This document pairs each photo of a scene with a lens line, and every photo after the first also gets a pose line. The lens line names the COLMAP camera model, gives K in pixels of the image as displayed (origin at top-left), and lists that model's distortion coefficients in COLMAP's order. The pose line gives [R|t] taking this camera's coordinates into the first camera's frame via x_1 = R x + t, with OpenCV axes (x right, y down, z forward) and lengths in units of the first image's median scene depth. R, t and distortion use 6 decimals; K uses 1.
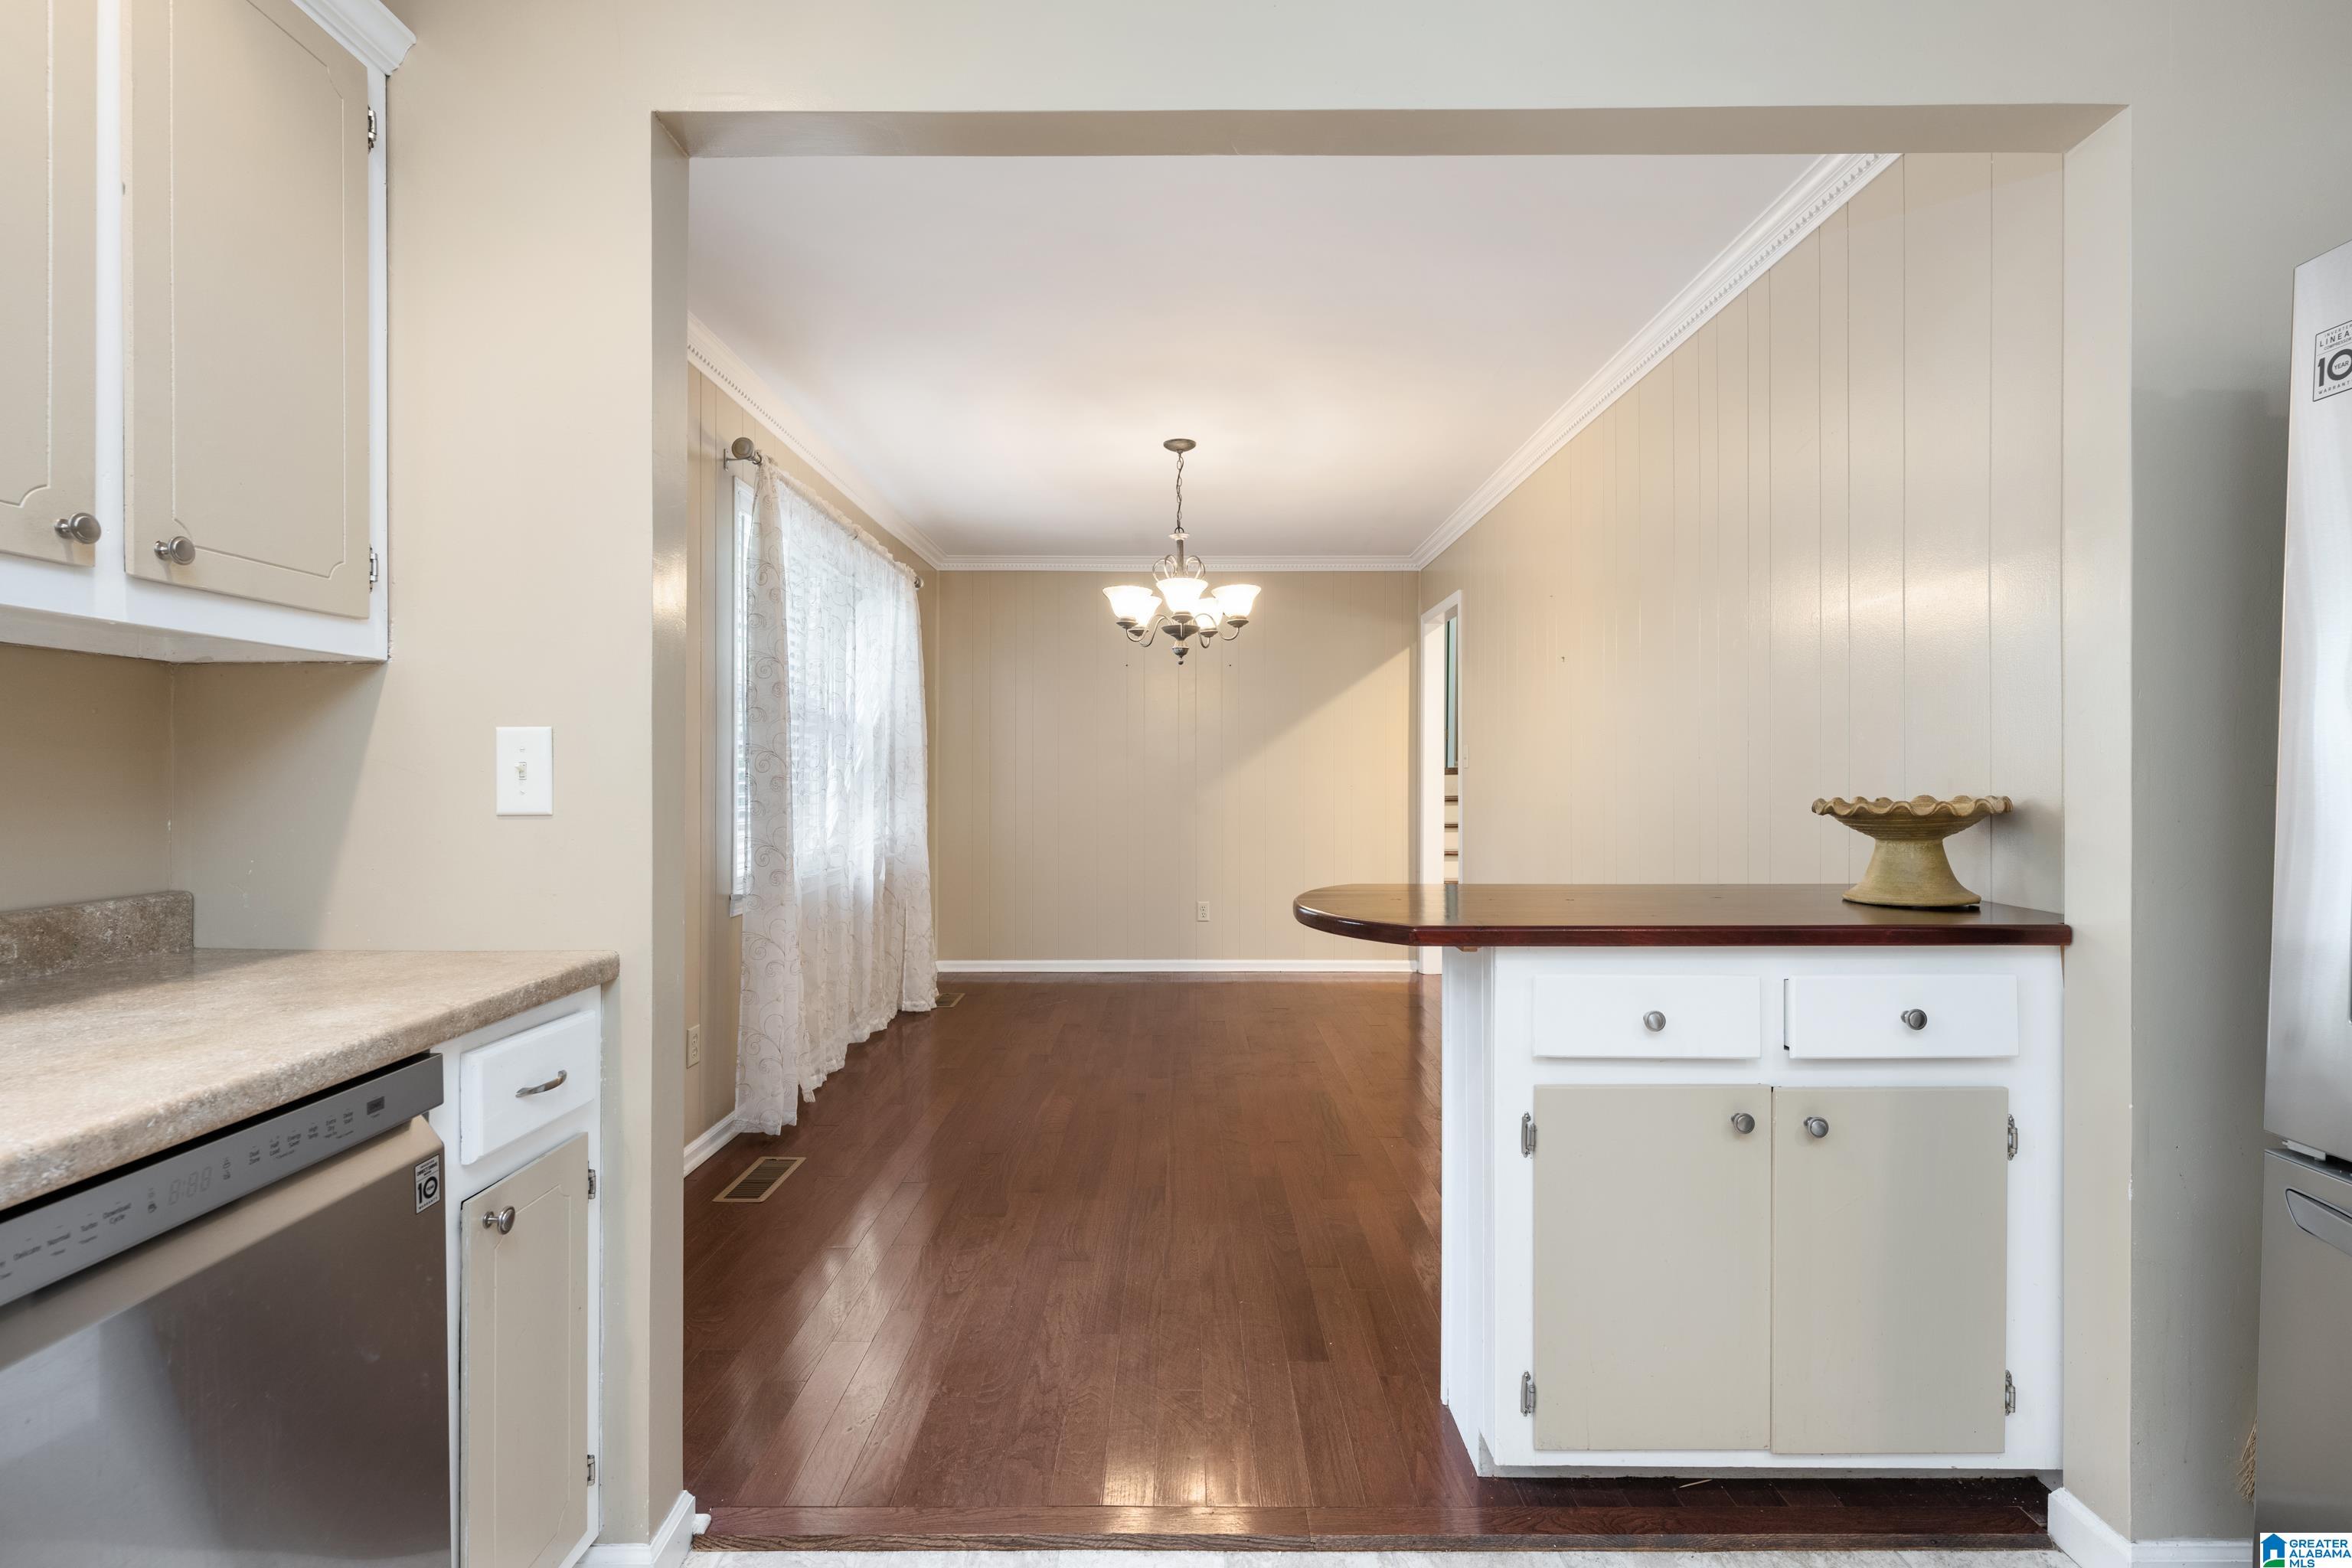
lens RADIAL K [[1087.2, 0, 1182.7], [0, 1087.2, 760.4], [0, 0, 1]] dist [-0.000076, 0.000021]
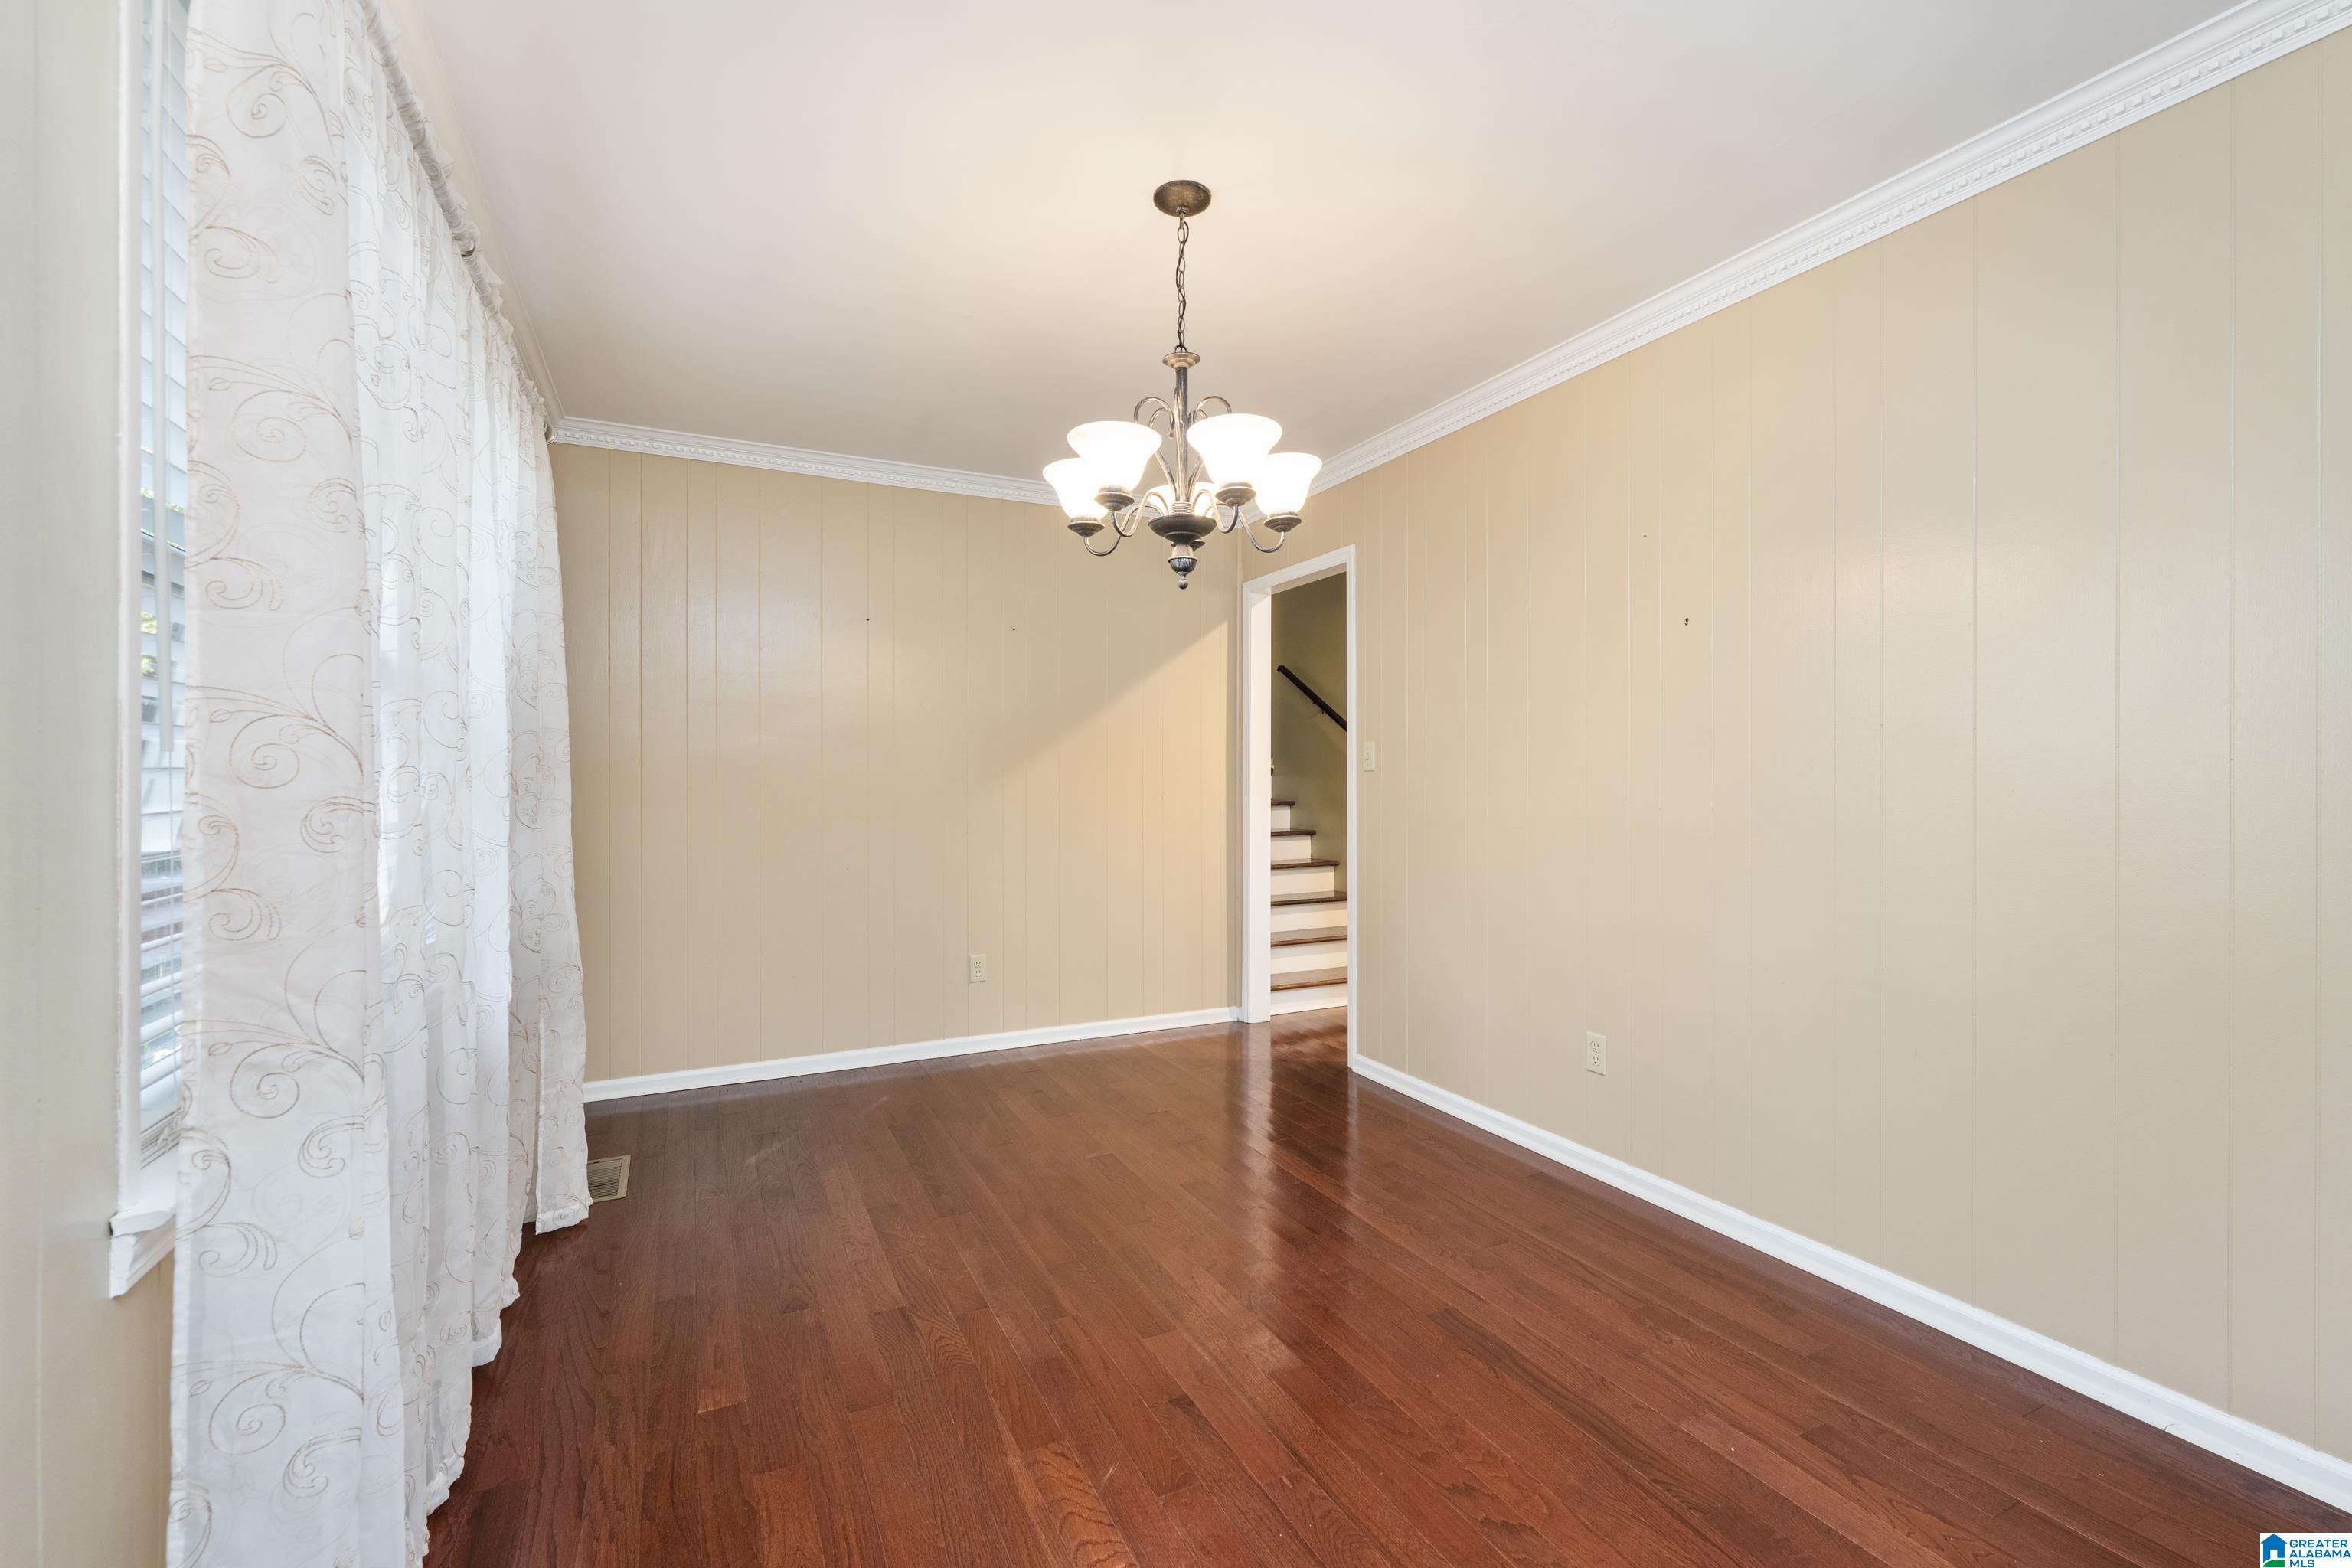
lens RADIAL K [[1003.2, 0, 1177.1], [0, 1003.2, 759.4], [0, 0, 1]] dist [-0.000742, -0.000143]
pose [[0.909185, 0.000004, 0.416392, -0.171546], [0.001530, 0.999993, -0.003351, 0.001630], [-0.416389, 0.003683, 0.909179, 0.409817]]
